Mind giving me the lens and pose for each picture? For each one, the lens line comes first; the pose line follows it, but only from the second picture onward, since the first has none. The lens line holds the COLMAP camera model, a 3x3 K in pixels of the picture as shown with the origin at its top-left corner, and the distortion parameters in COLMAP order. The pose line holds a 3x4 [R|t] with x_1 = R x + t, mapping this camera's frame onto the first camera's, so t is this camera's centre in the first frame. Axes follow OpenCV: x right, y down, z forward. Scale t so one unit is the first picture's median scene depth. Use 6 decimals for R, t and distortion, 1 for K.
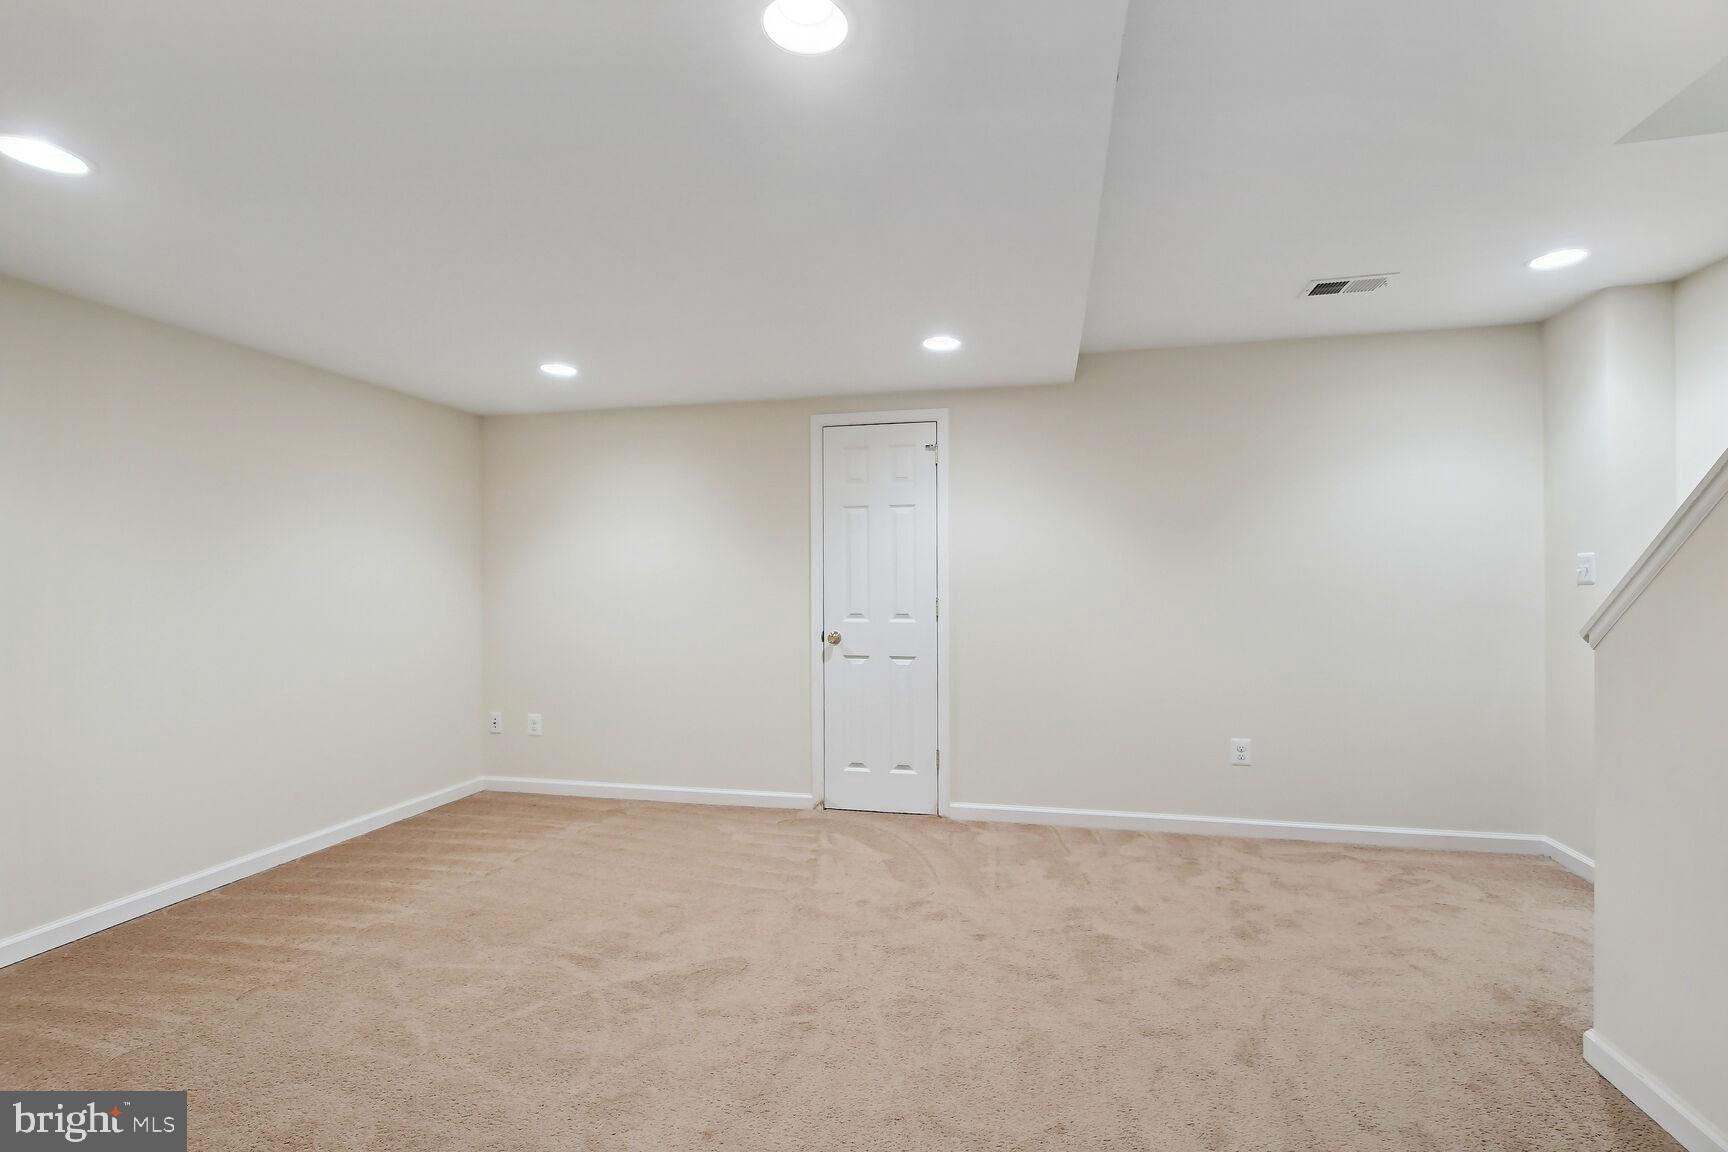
lens RADIAL K [[760.0, 0, 865.5], [0, 760.0, 574.7], [0, 0, 1]] dist [0.001165, 0.000498]
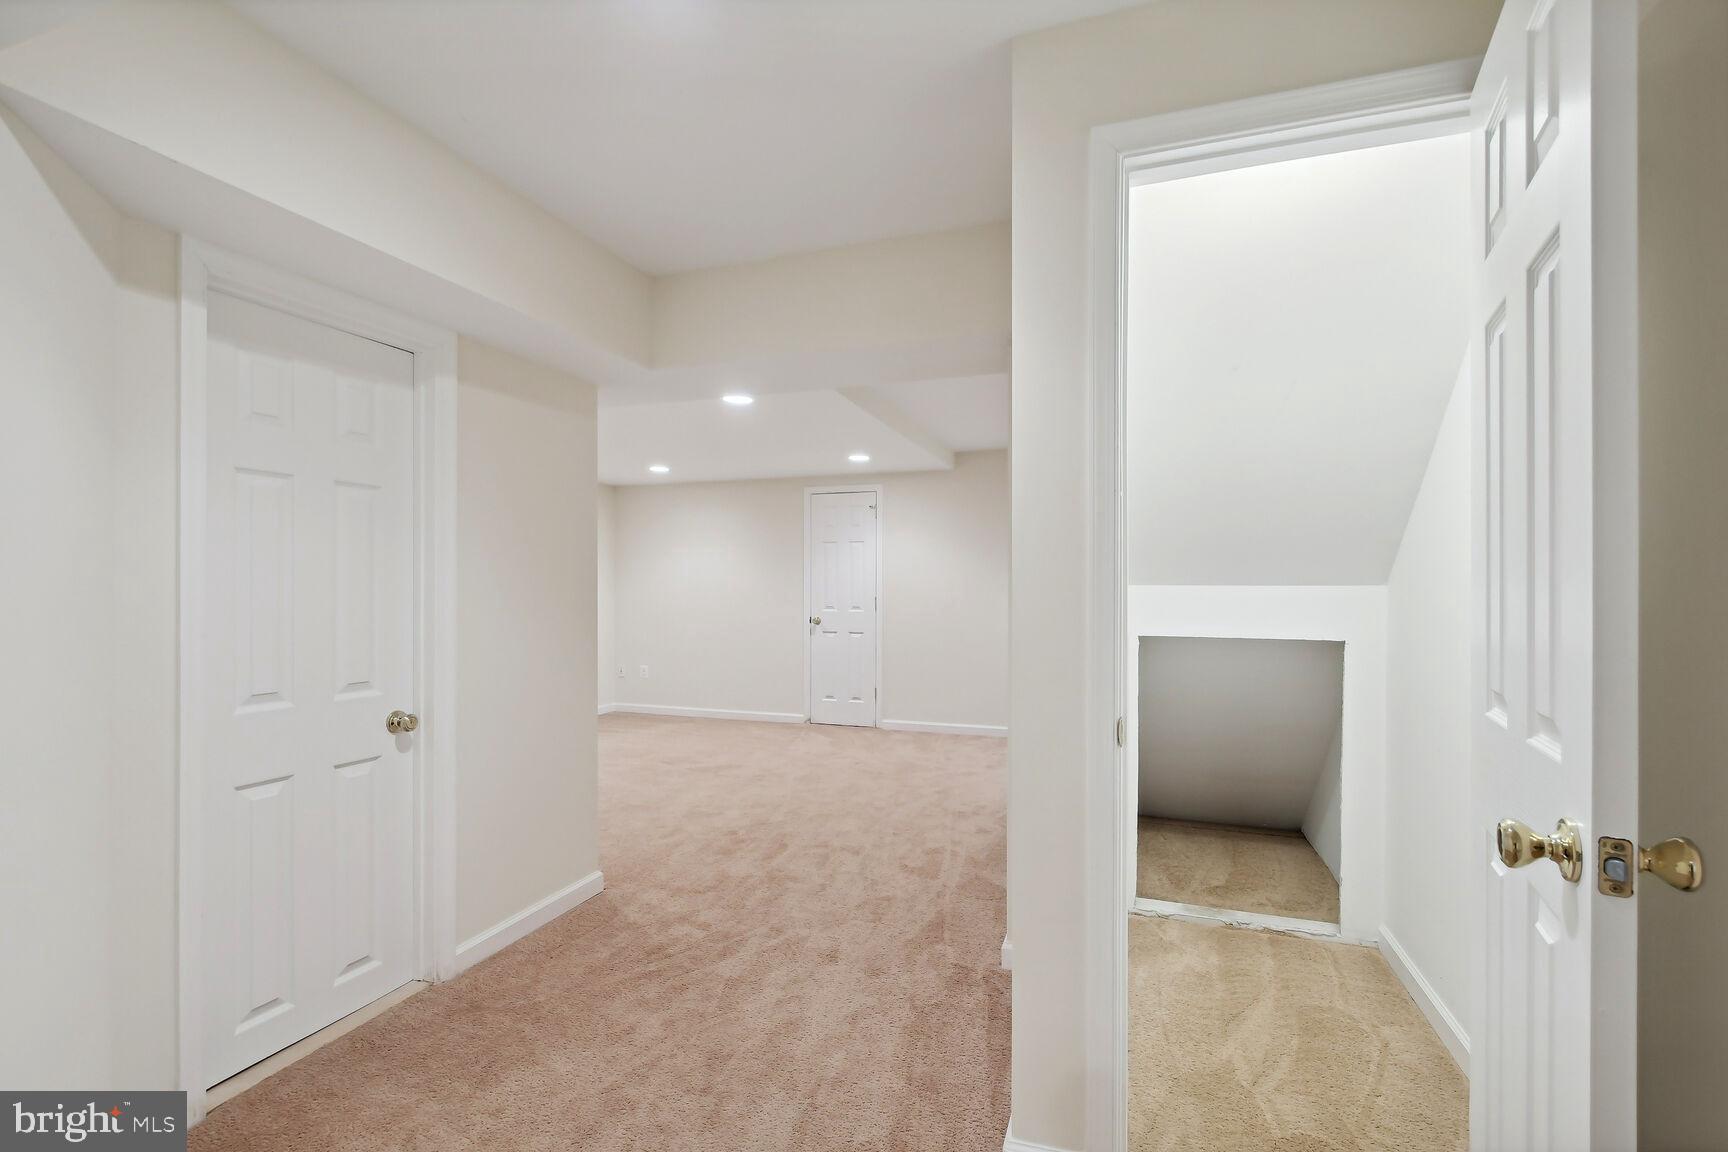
lens RADIAL K [[760.0, 0, 863.6], [0, 760.0, 581.2], [0, 0, 1]] dist [0.001165, 0.000498]
pose [[0.992482, 0.006045, -0.122241, 0.271602], [-0.006127, 0.999981, -0.000300, -0.003981], [0.122237, 0.001047, 0.992500, -0.661088]]
